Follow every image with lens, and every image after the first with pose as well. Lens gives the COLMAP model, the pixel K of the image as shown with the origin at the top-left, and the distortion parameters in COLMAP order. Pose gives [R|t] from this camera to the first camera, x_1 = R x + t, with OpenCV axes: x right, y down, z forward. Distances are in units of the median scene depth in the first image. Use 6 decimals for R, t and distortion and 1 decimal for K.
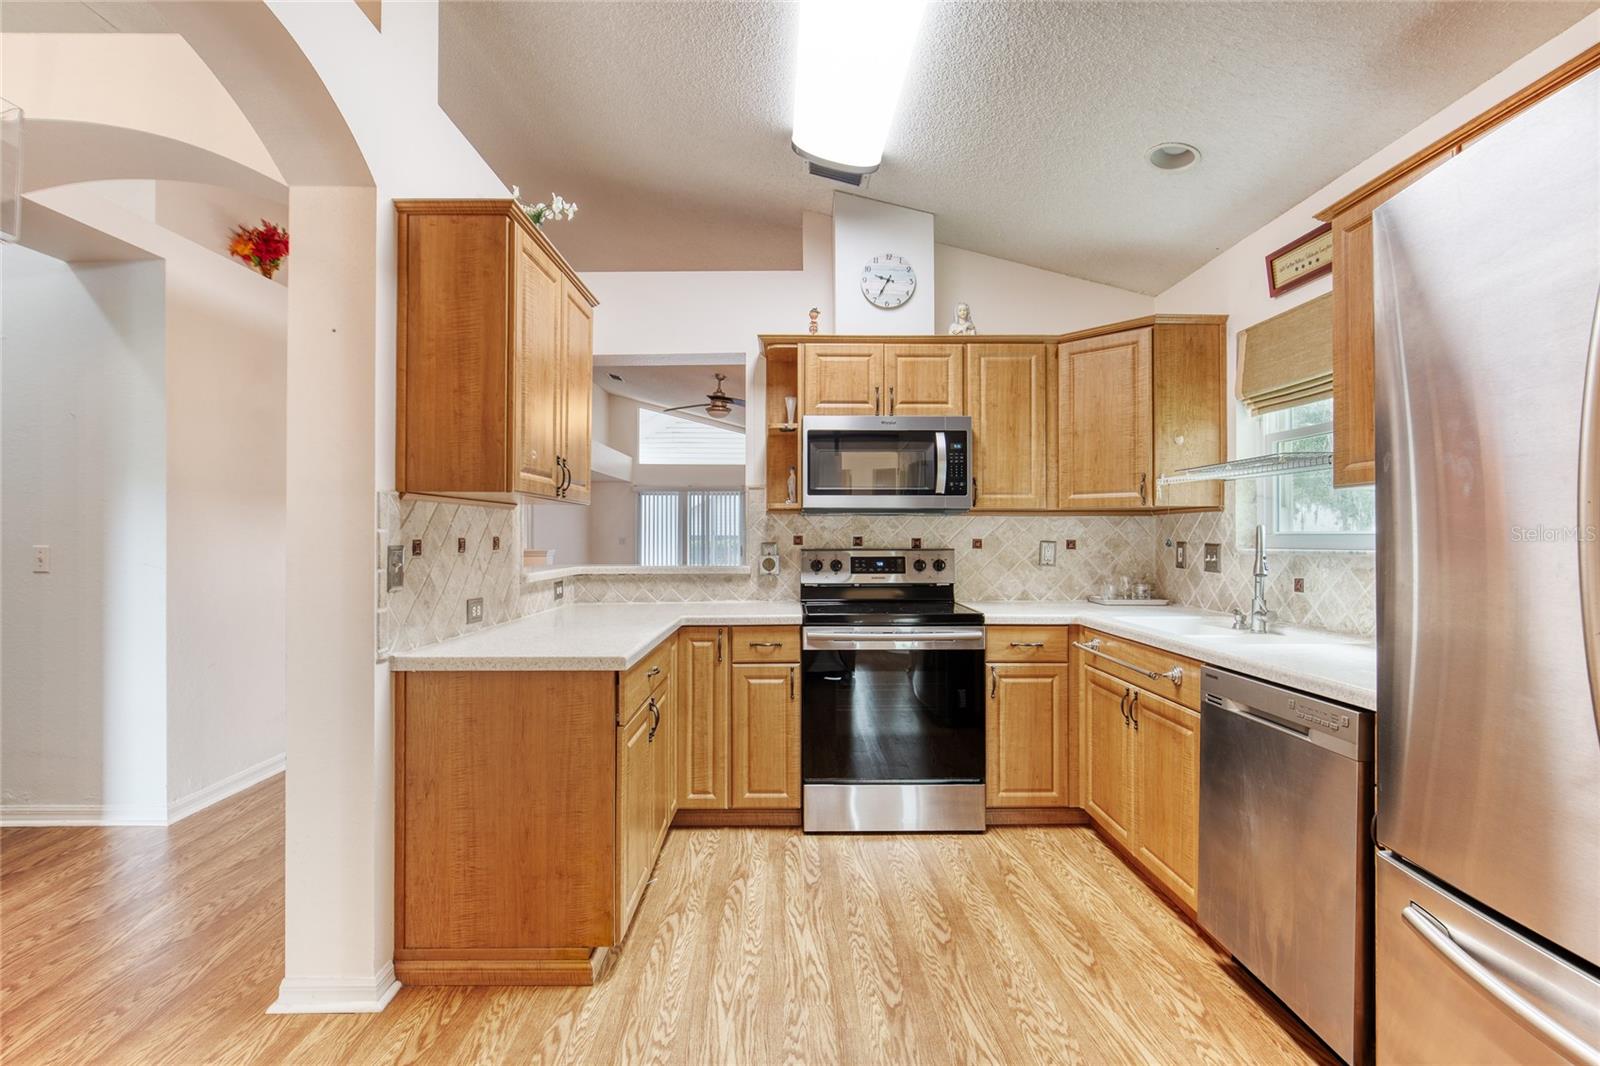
lens RADIAL K [[737.6, 0, 786.4], [0, 737.6, 533.6], [0, 0, 1]] dist [-0.020089, 0.009878]
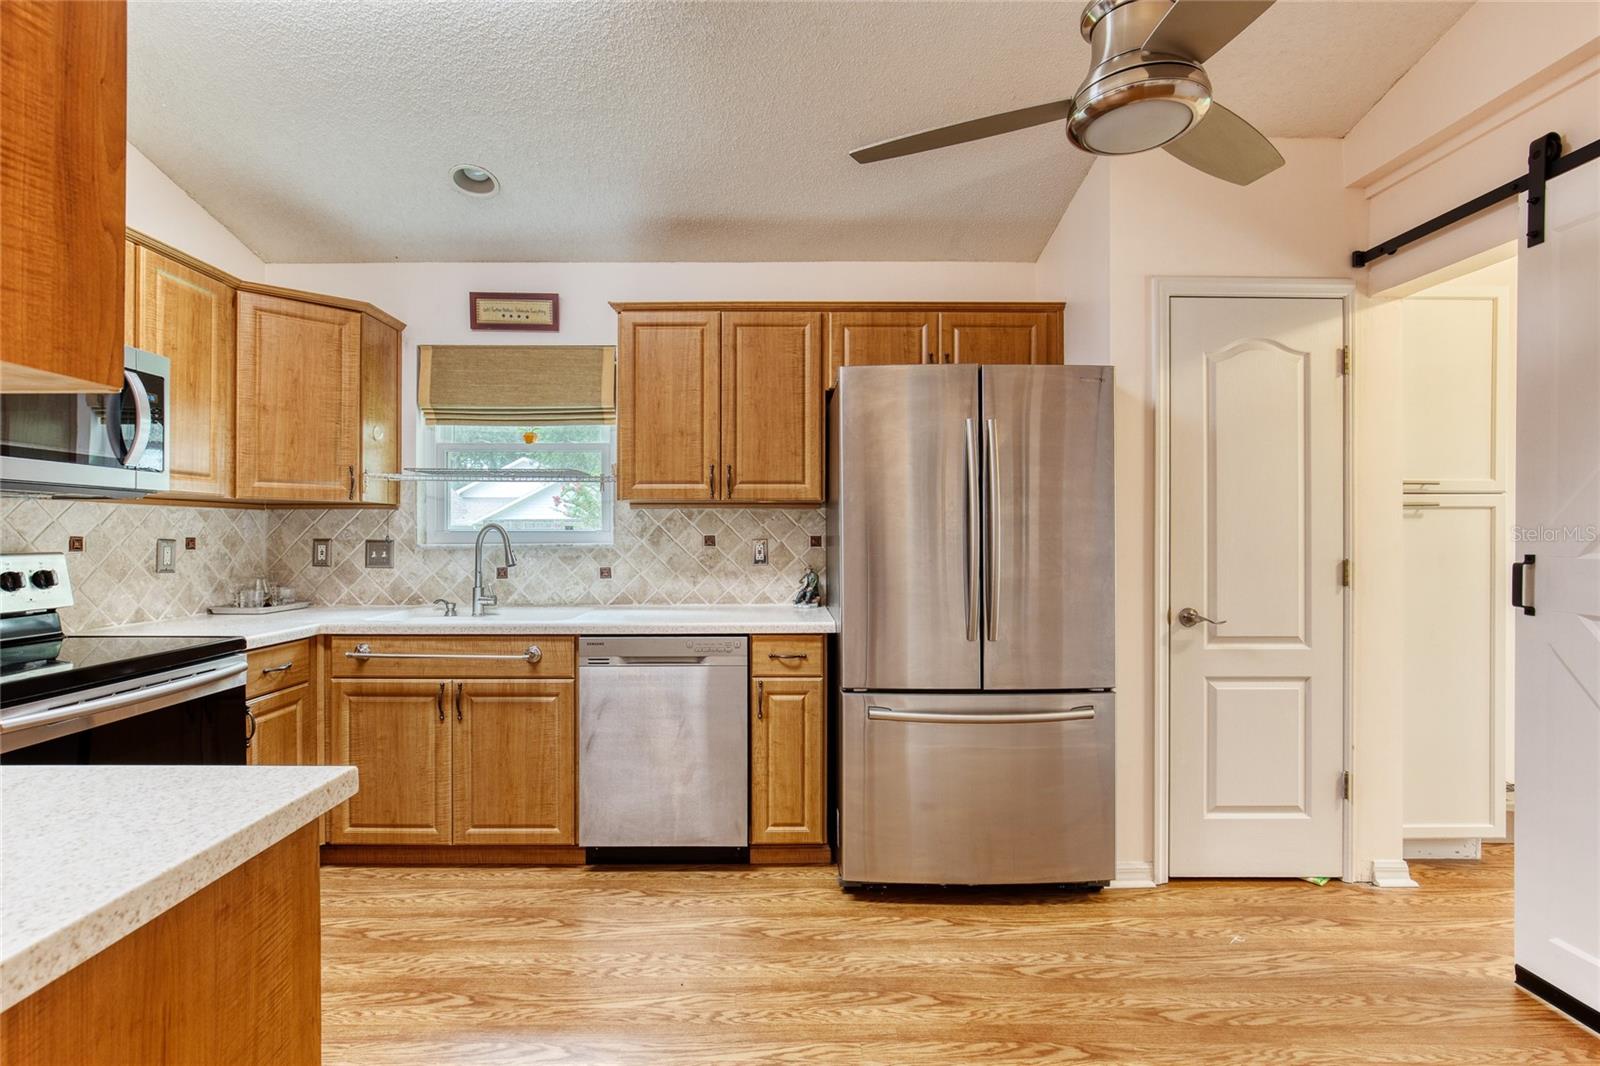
lens RADIAL K [[737.6, 0, 786.4], [0, 737.6, 533.6], [0, 0, 1]] dist [-0.020089, 0.009878]
pose [[0.005409, 0.001492, 0.999984, -0.459833], [-0.003688, 0.999992, -0.001472, 0.004013], [-0.999979, -0.003680, 0.005415, 0.444970]]
